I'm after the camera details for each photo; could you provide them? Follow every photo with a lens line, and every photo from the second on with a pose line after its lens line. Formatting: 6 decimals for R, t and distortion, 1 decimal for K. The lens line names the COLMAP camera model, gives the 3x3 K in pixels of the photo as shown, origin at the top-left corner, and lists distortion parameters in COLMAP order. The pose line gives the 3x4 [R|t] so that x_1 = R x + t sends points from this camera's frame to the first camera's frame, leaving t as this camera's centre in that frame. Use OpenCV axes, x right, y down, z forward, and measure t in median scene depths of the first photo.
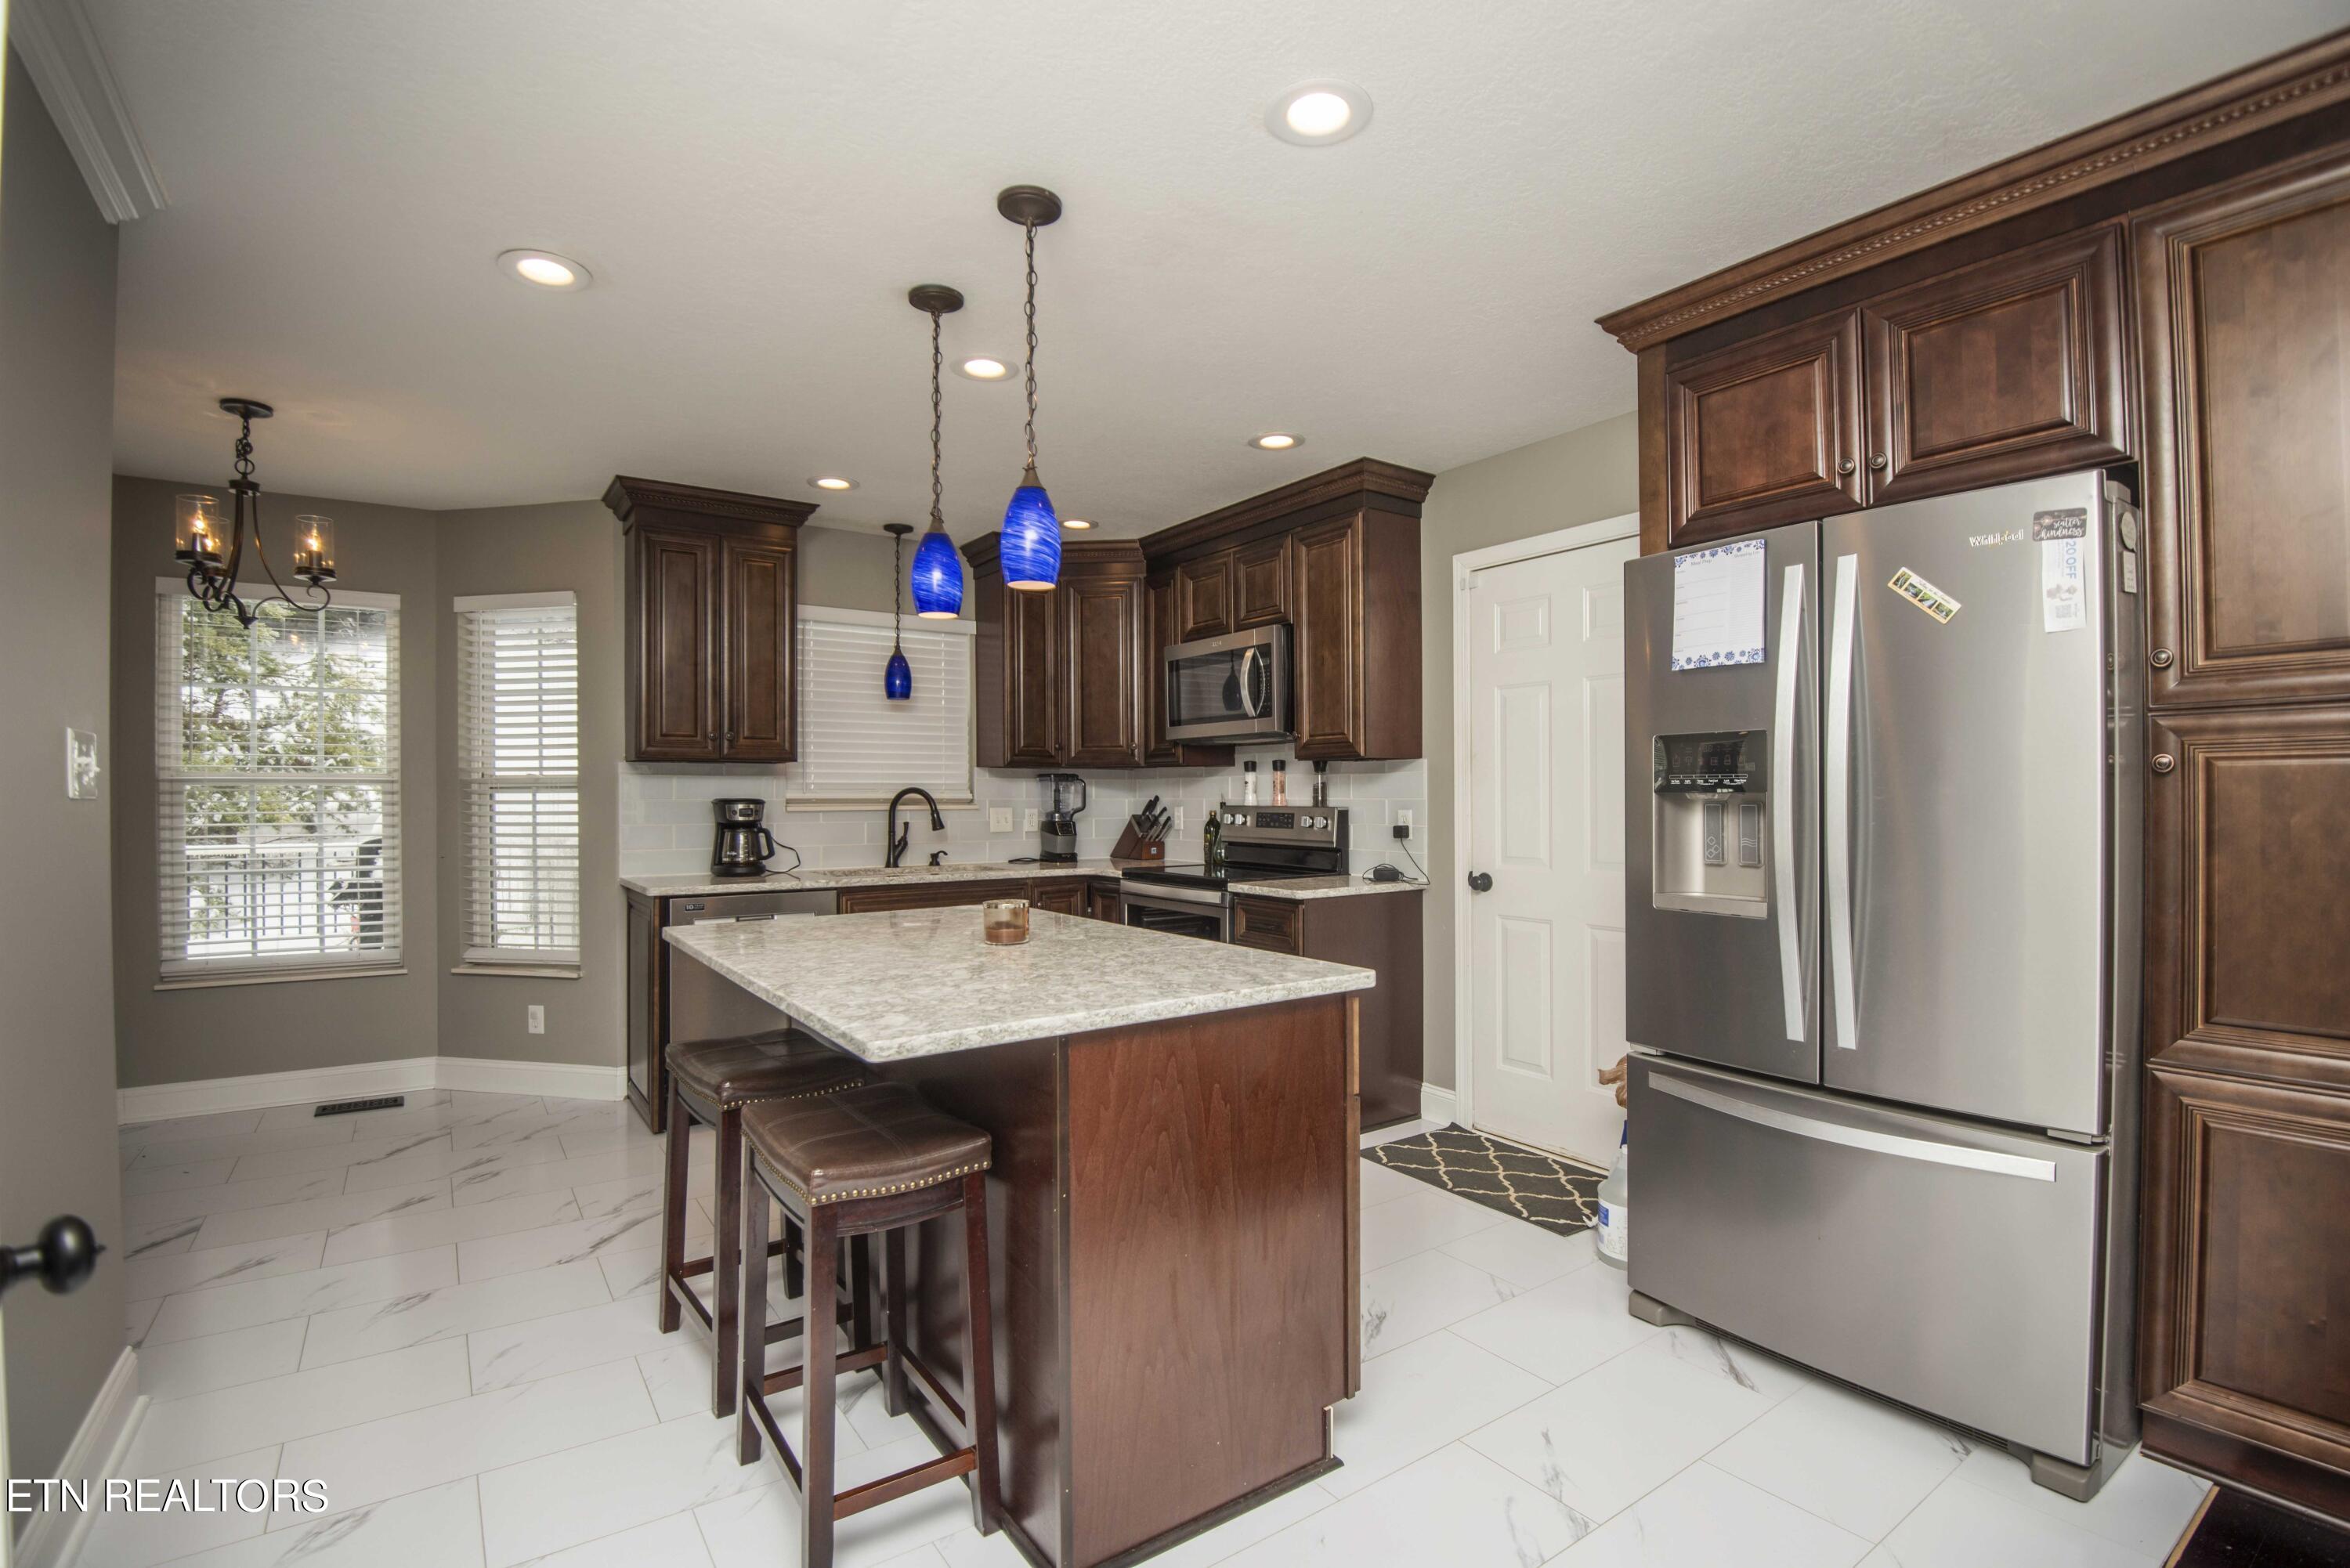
lens RADIAL K [[1081.8, 0, 1190.5], [0, 1081.8, 793.8], [0, 0, 1]] dist [-0.017982, -0.011440]
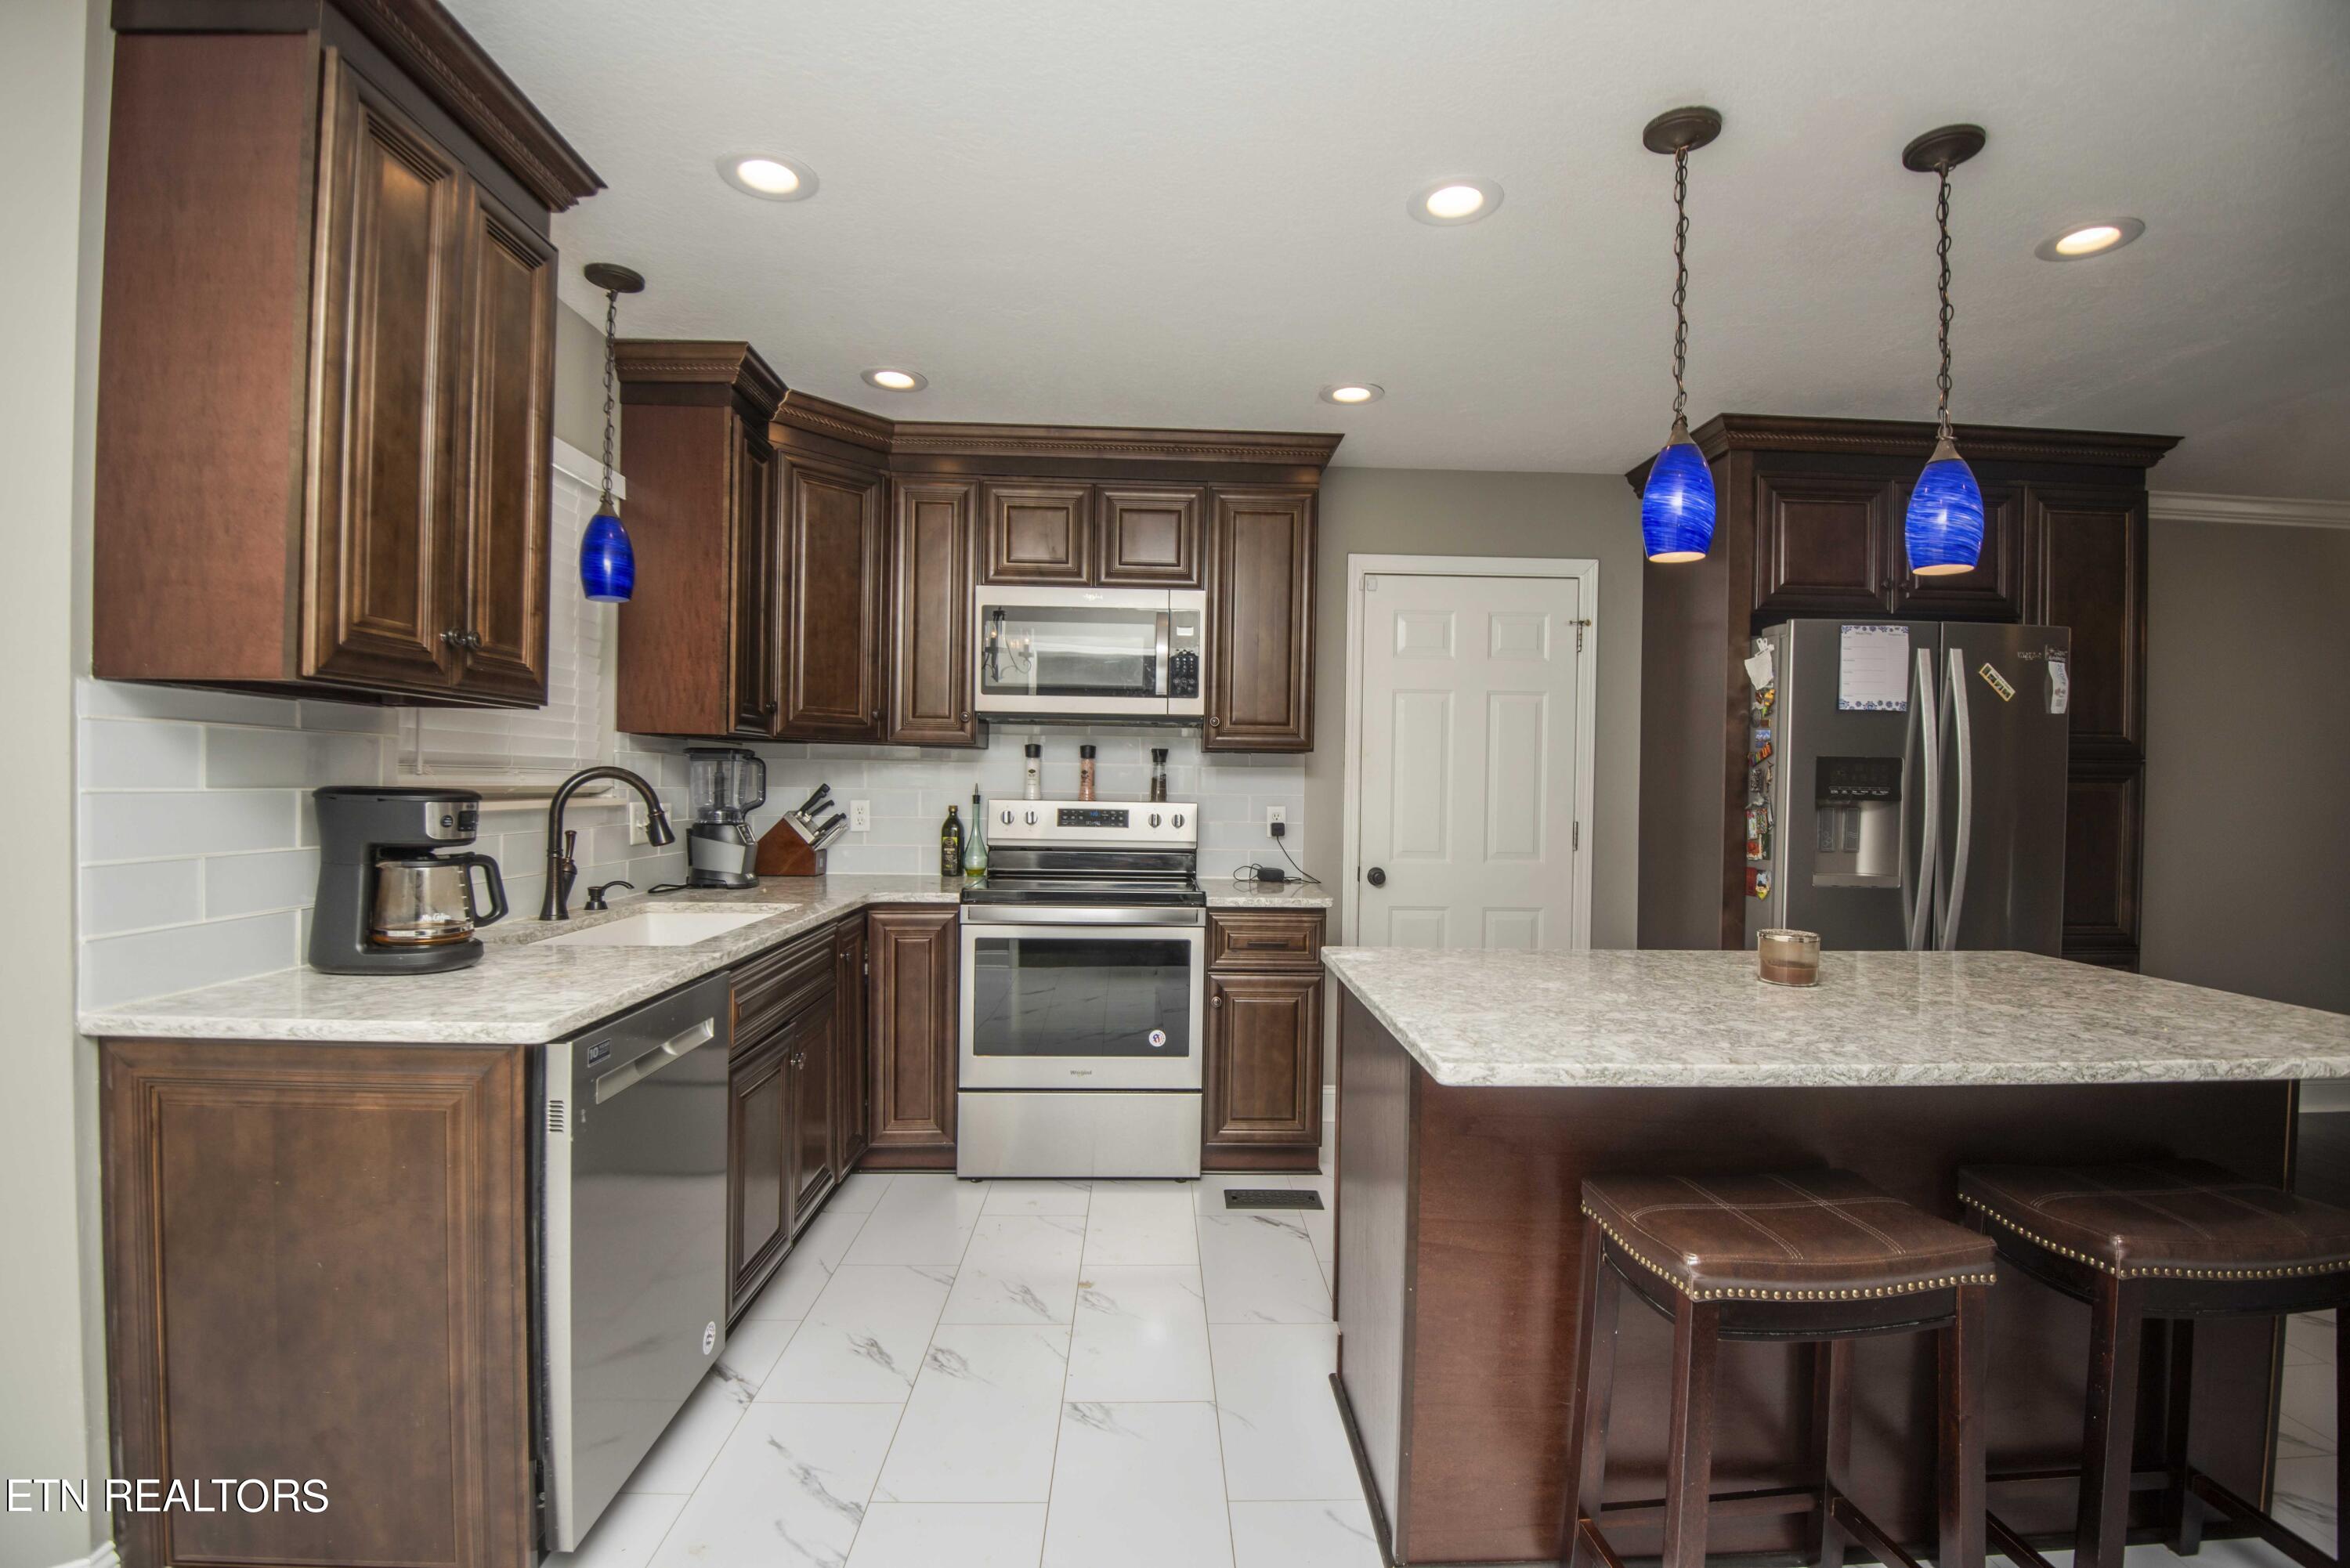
lens RADIAL K [[1081.8, 0, 1224.9], [0, 1081.8, 787.5], [0, 0, 1]] dist [-0.017982, -0.011440]
pose [[0.528836, 0.007554, 0.848690, -0.610408], [-0.016832, 0.999857, 0.001588, -0.002079], [-0.848557, -0.015125, 0.528888, 0.509732]]
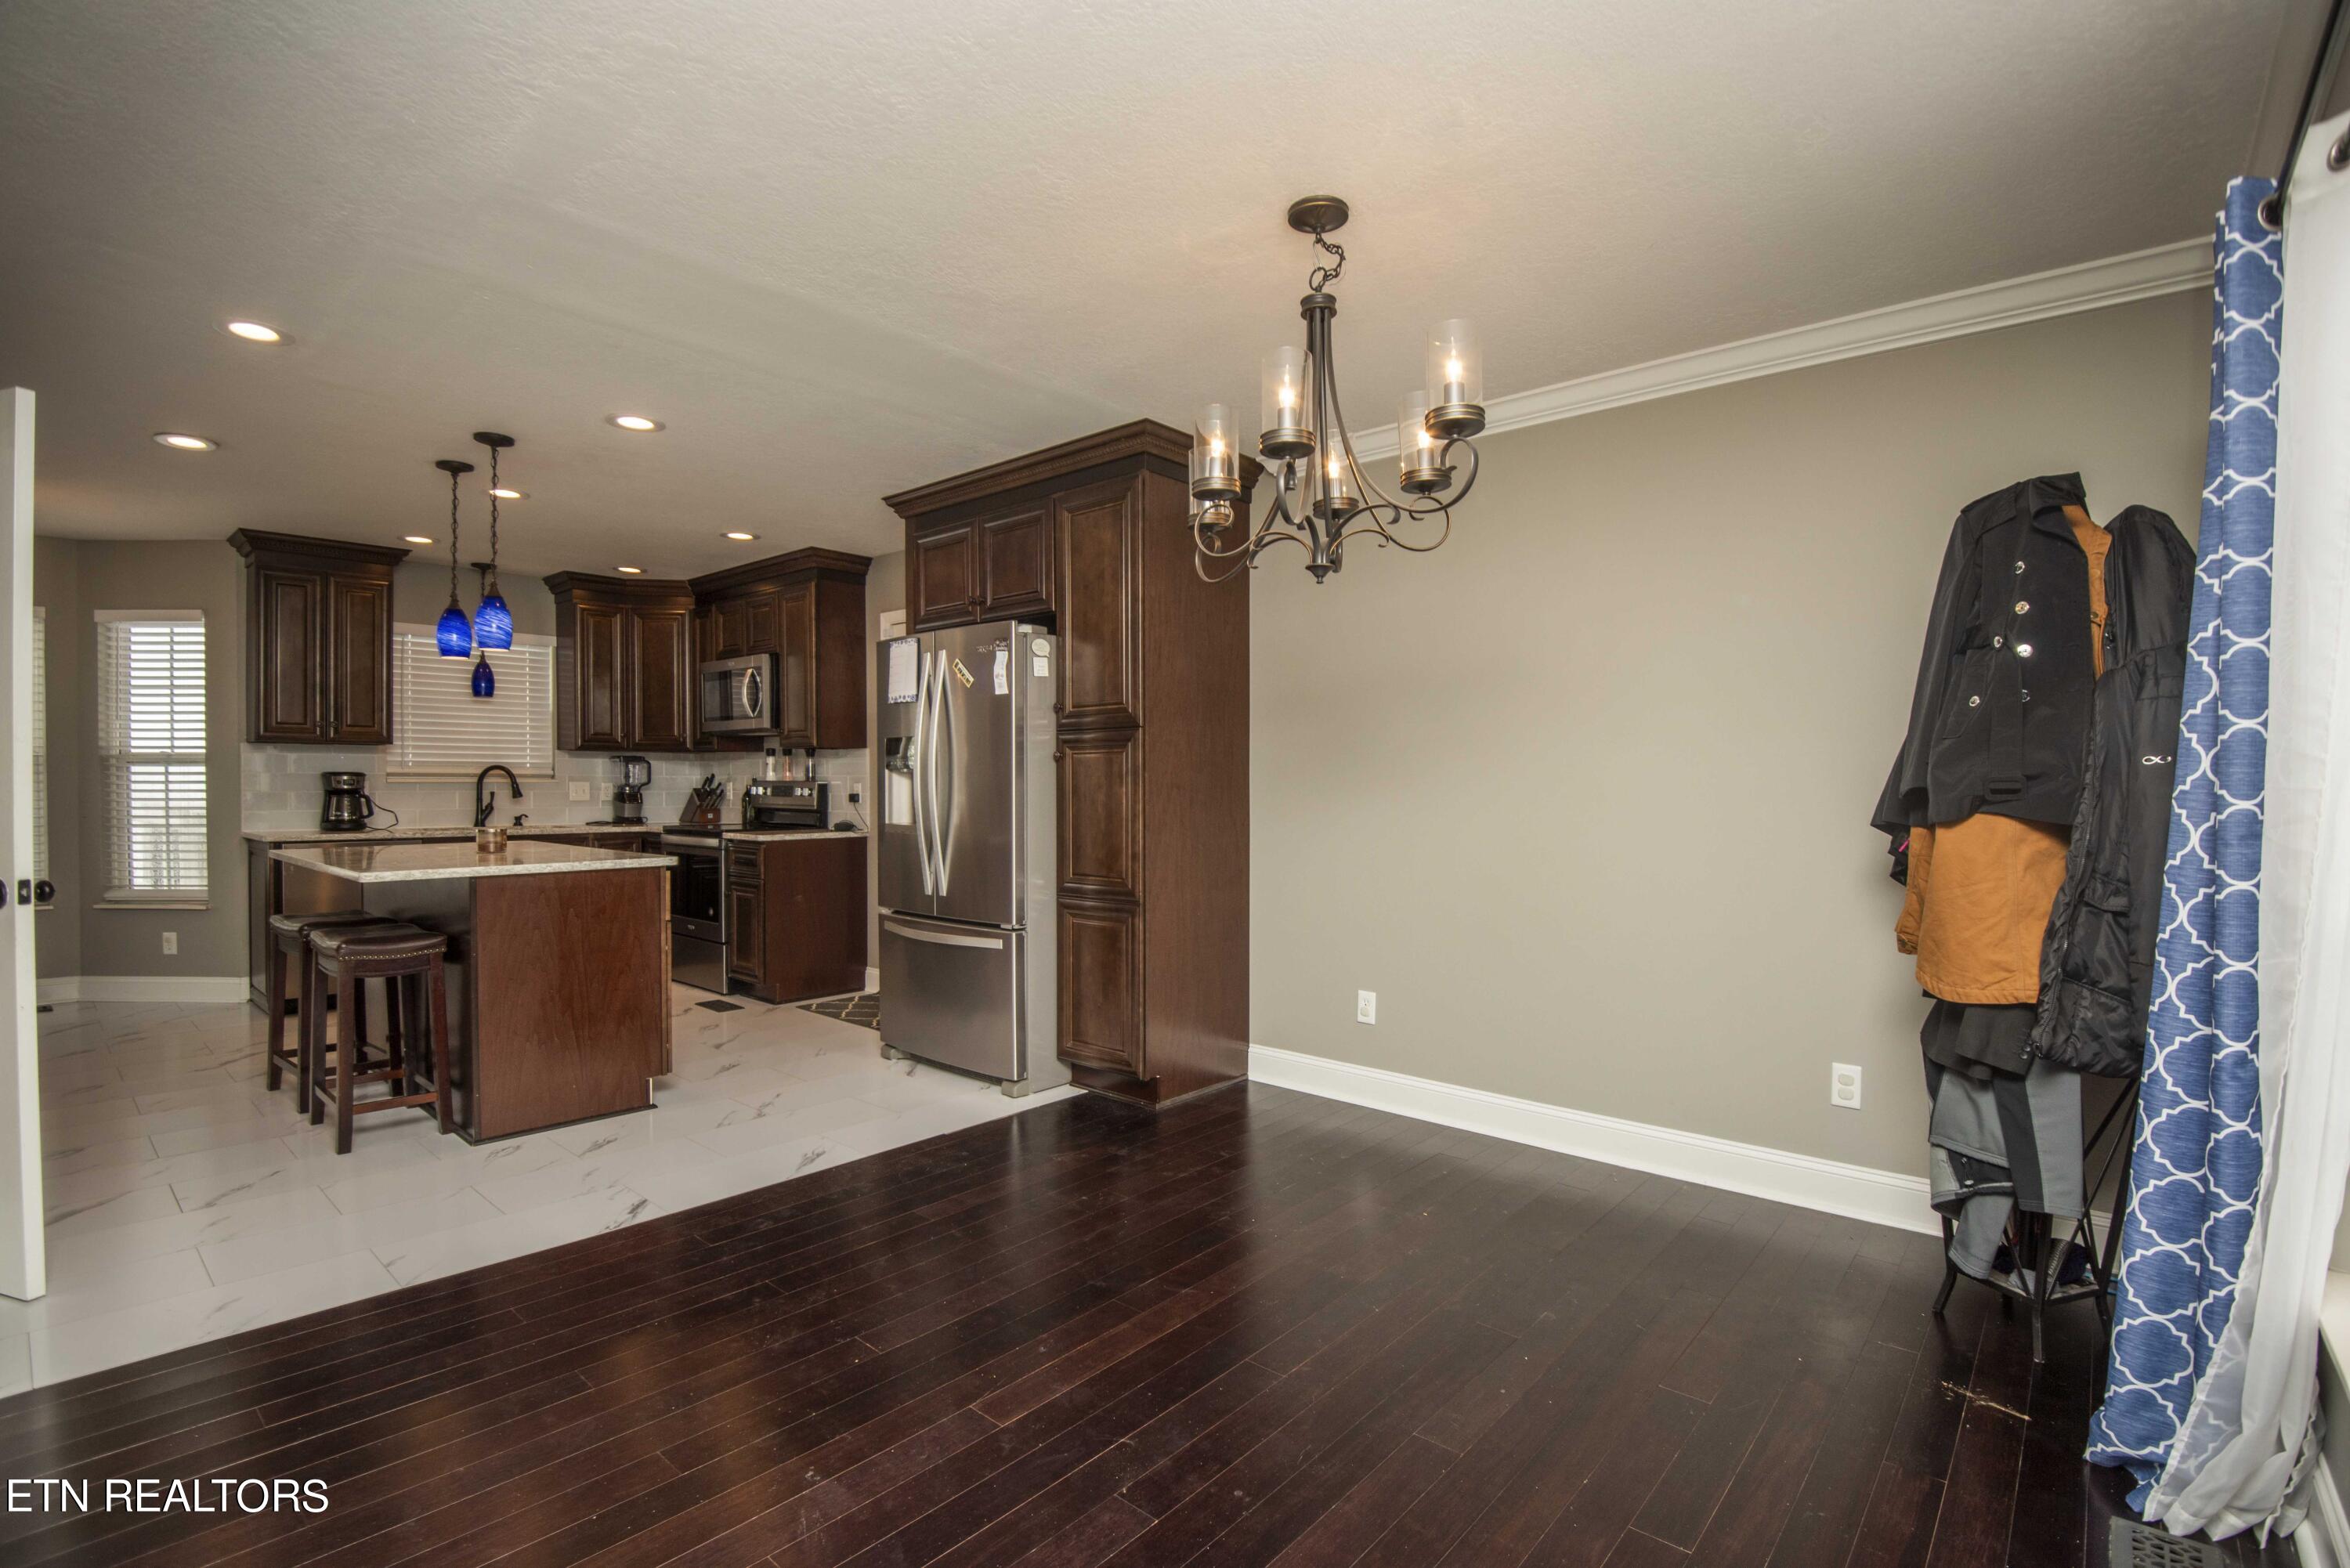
lens RADIAL K [[1081.8, 0, 1189.6], [0, 1081.8, 797.8], [0, 0, 1]] dist [-0.017982, -0.011440]
pose [[0.972323, 0.003455, 0.233614, 0.282082], [-0.006741, 0.999889, 0.013270, 0.012096], [-0.233542, -0.014477, 0.972239, -0.507250]]
